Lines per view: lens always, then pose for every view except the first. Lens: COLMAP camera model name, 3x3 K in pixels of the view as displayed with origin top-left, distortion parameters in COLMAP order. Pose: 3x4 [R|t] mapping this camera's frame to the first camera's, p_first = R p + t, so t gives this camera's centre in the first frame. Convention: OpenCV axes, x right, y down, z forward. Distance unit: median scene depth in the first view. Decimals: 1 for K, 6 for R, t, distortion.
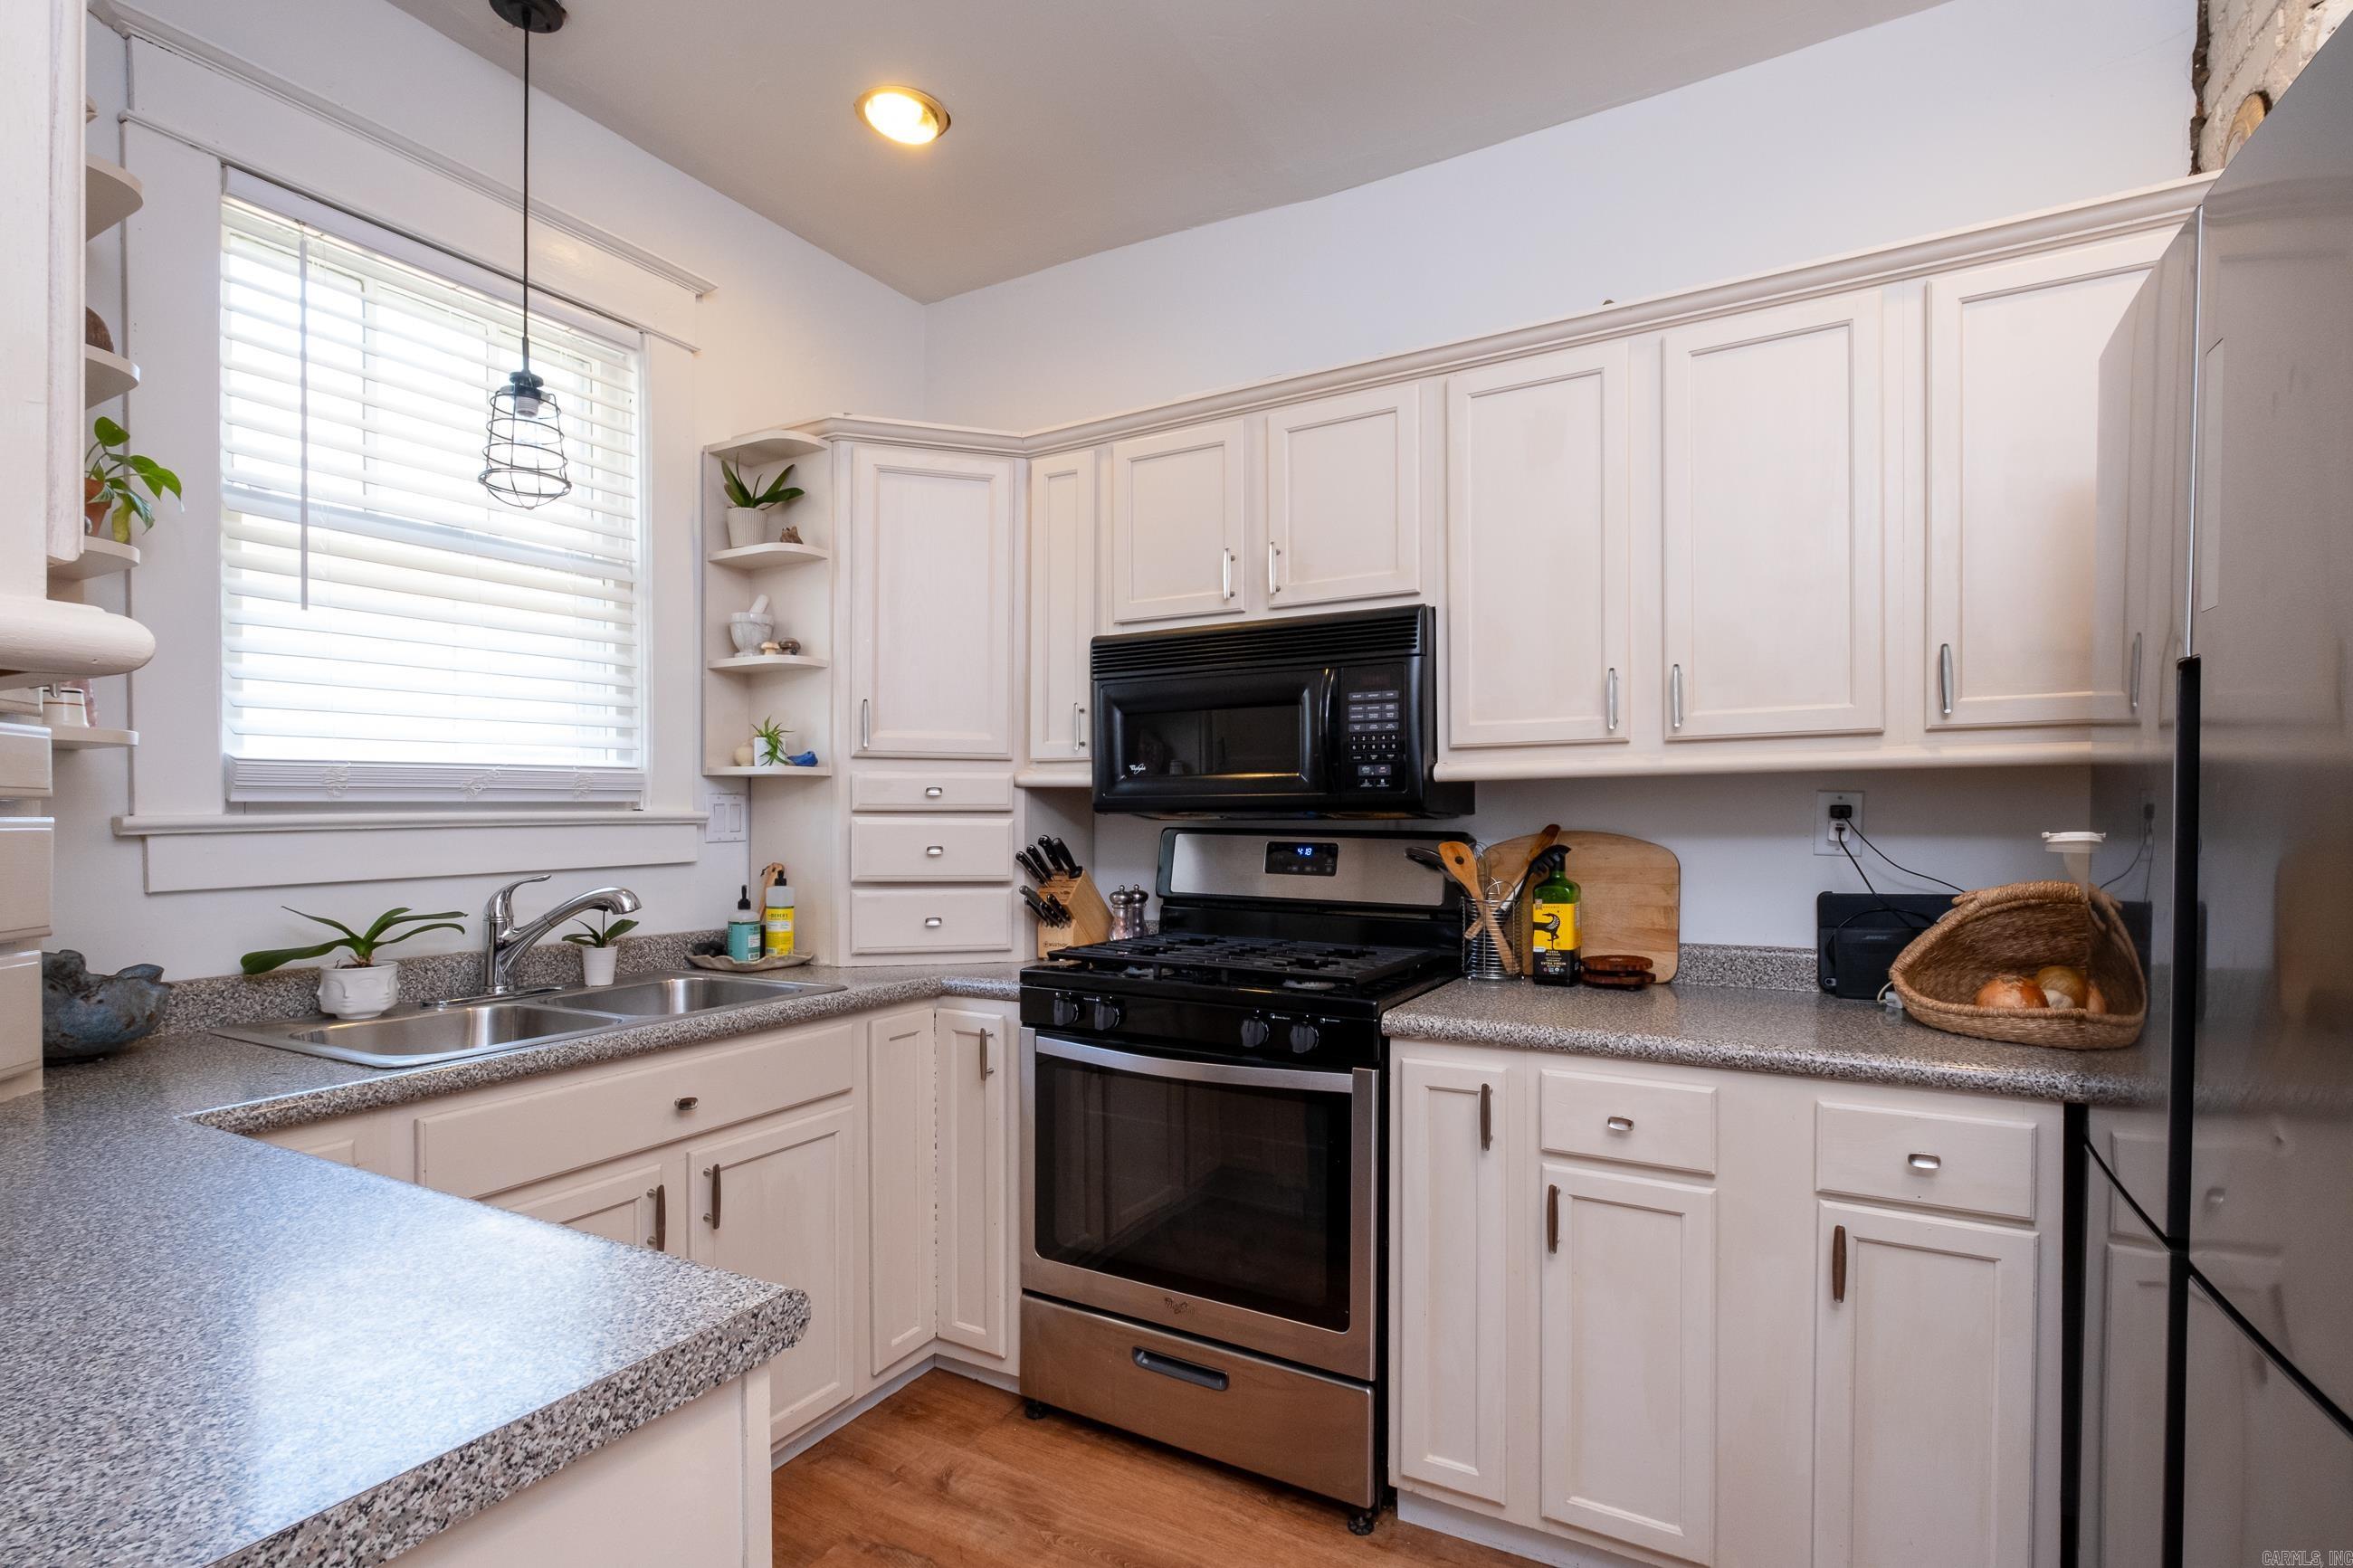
lens RADIAL K [[1122.1, 0, 1218.1], [0, 1122.1, 835.4], [0, 0, 1]] dist [-0.004943, -0.000263]
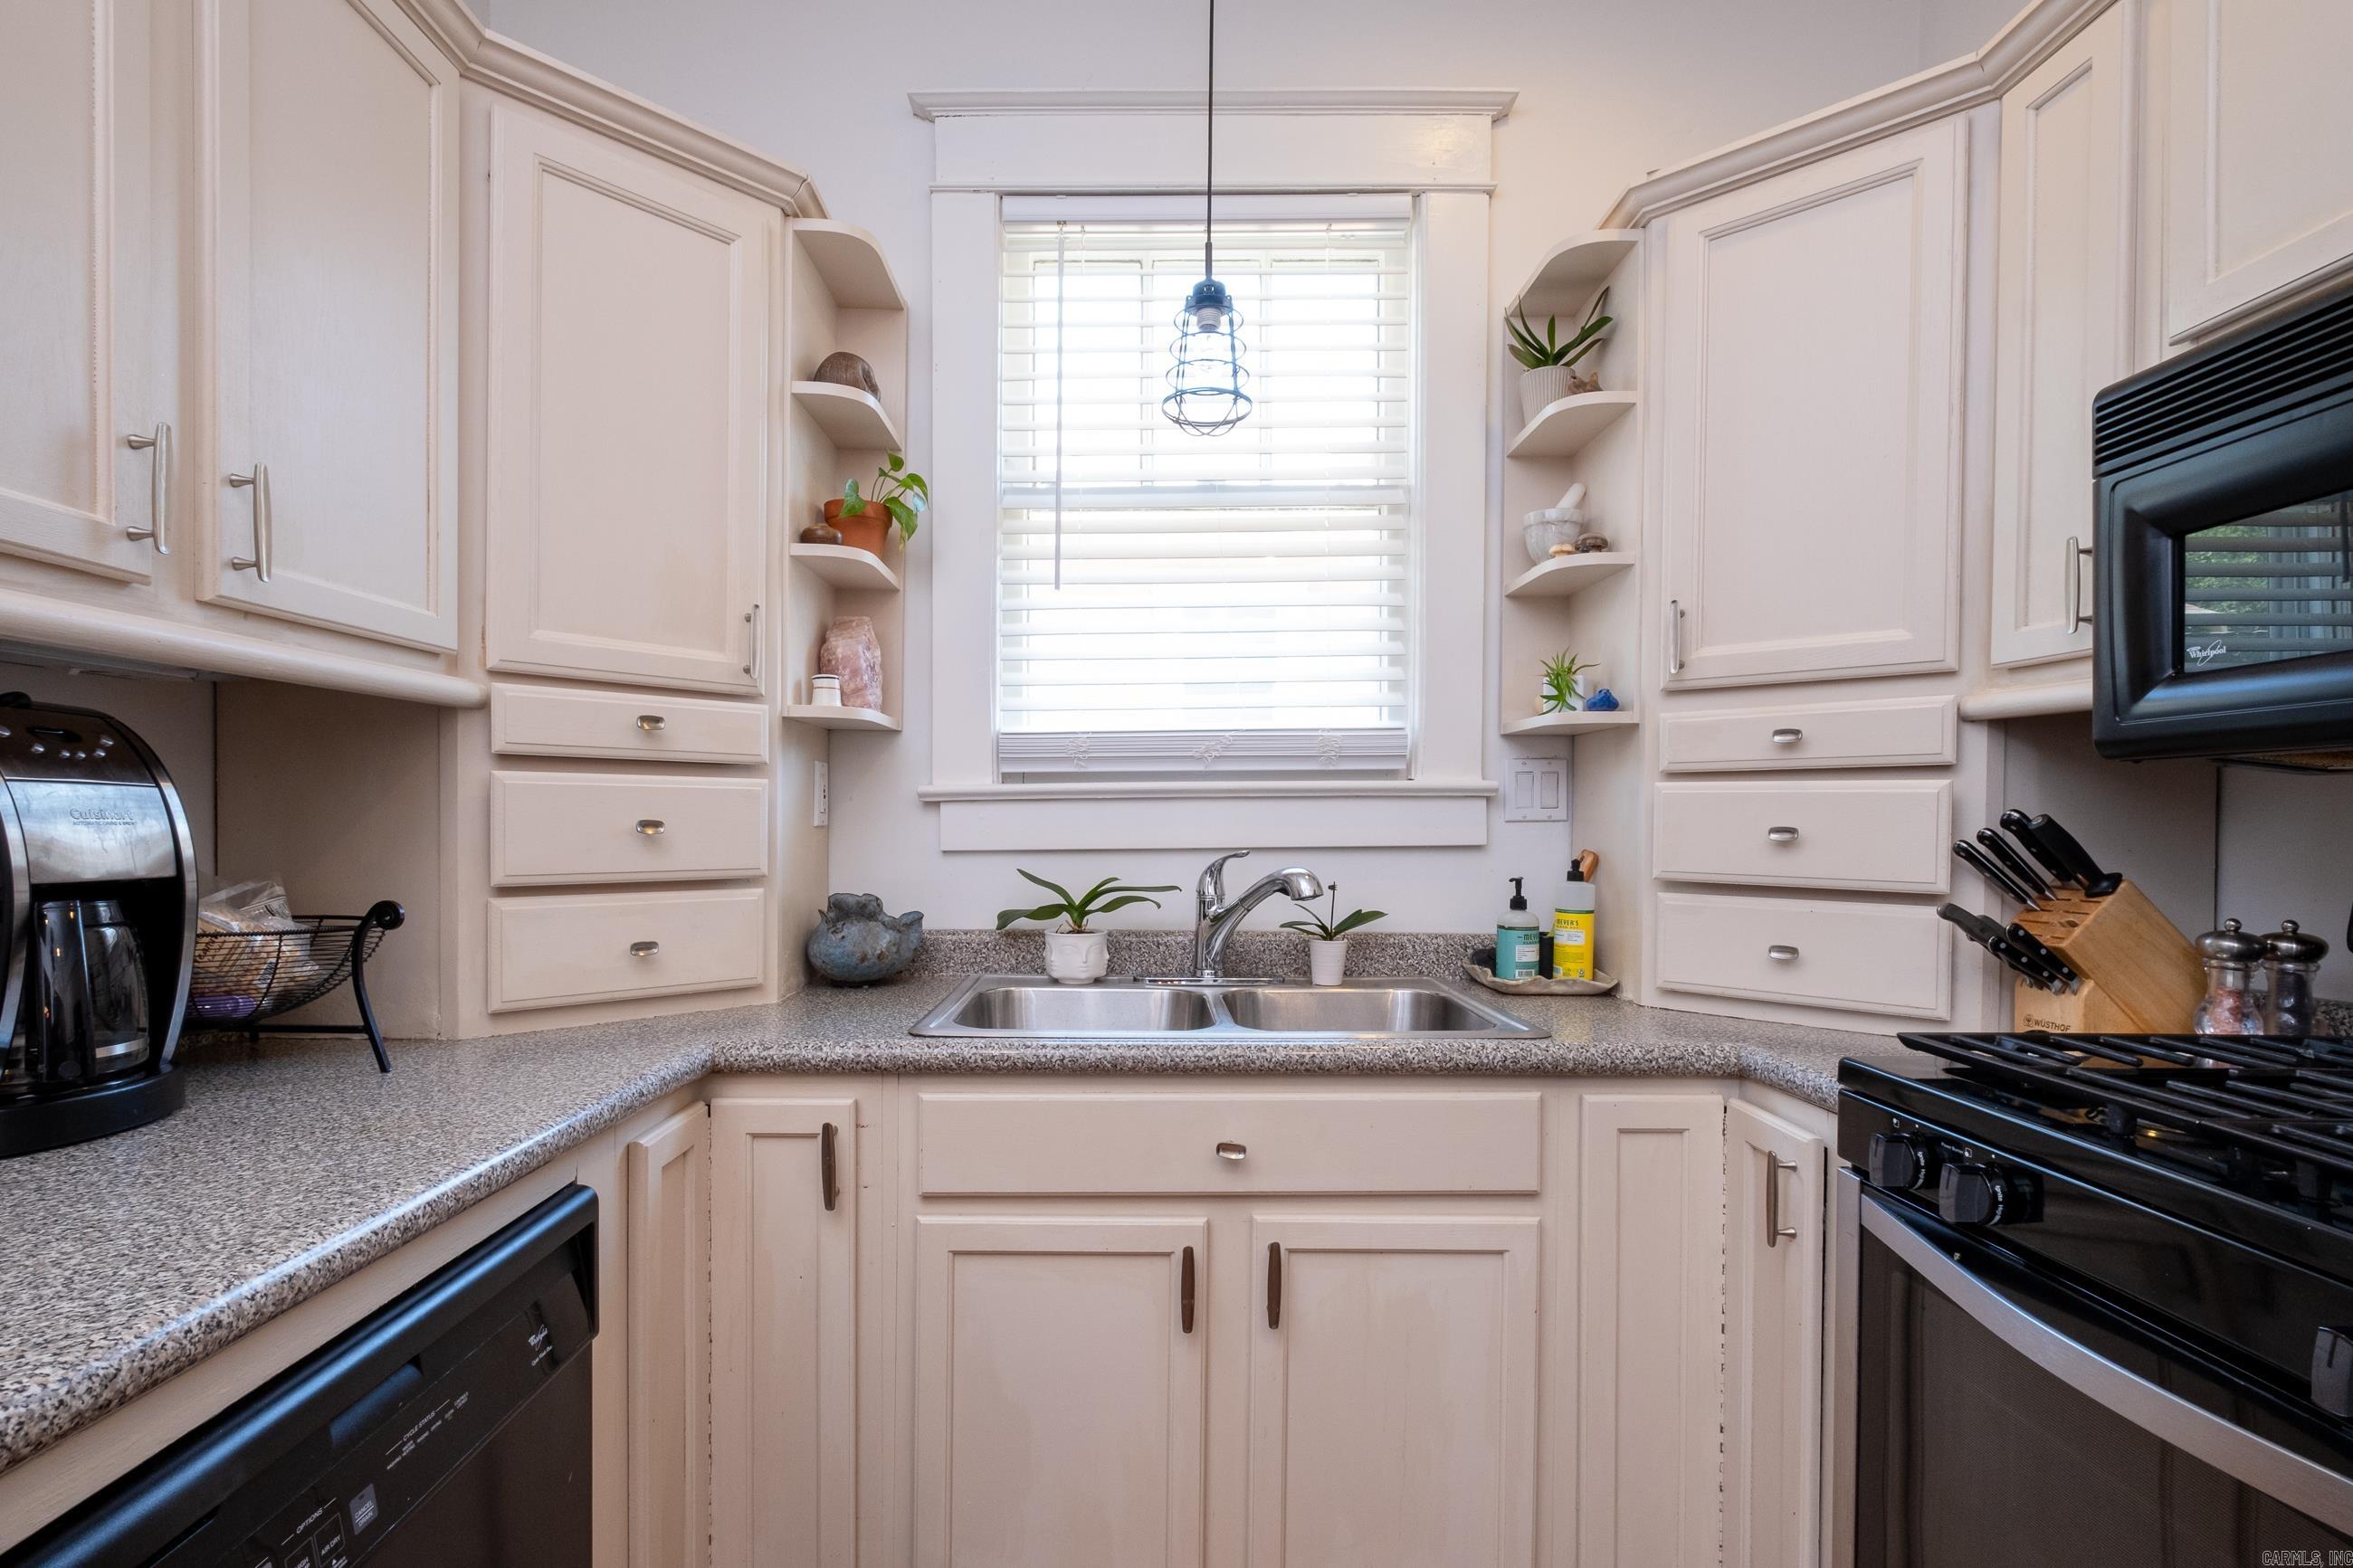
lens RADIAL K [[1122.1, 0, 1160.8], [0, 1122.1, 841.5], [0, 0, 1]] dist [-0.004943, -0.000263]
pose [[0.469941, 0.016902, -0.882536, 0.138120], [-0.016445, 0.999811, 0.010391, 0.018971], [0.882544, 0.009630, 0.470130, 0.492347]]
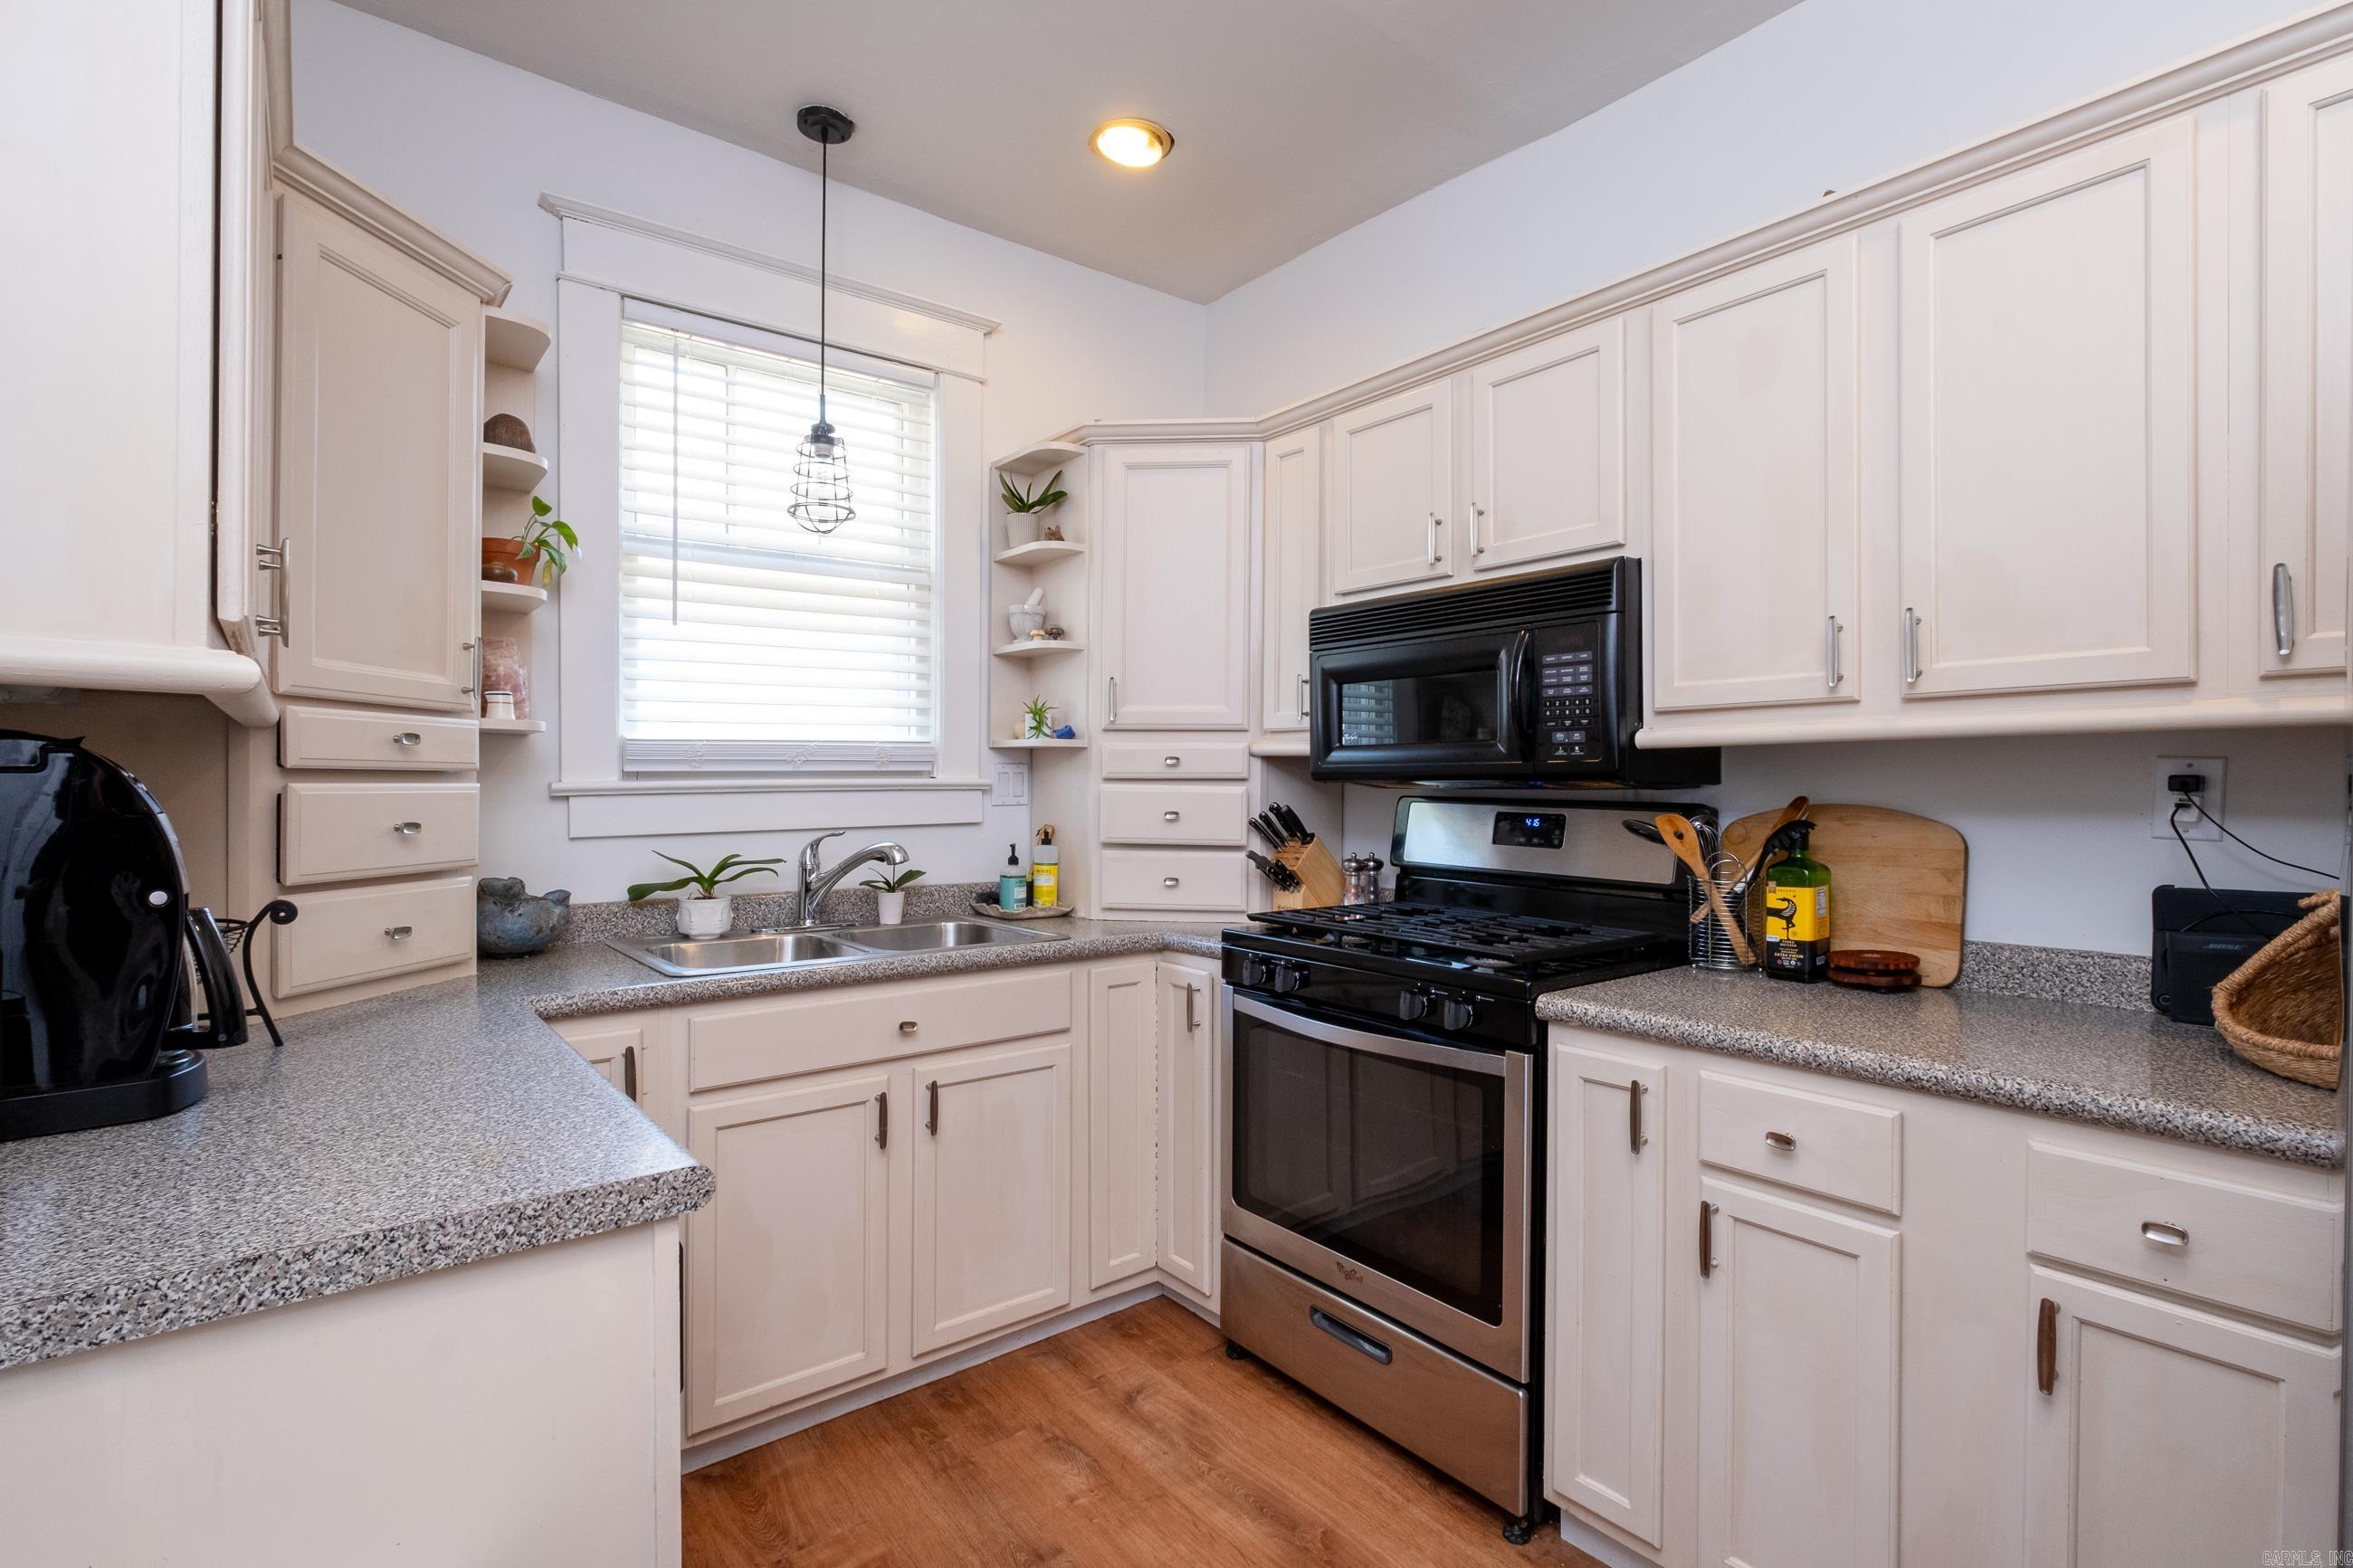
lens RADIAL K [[1122.1, 0, 1207.3], [0, 1122.1, 797.6], [0, 0, 1]] dist [-0.004943, -0.000263]
pose [[0.924566, 0.008763, -0.380920, 0.219419], [-0.009611, 0.999954, -0.000325, -0.004294], [0.380899, 0.003961, 0.924608, 0.019148]]
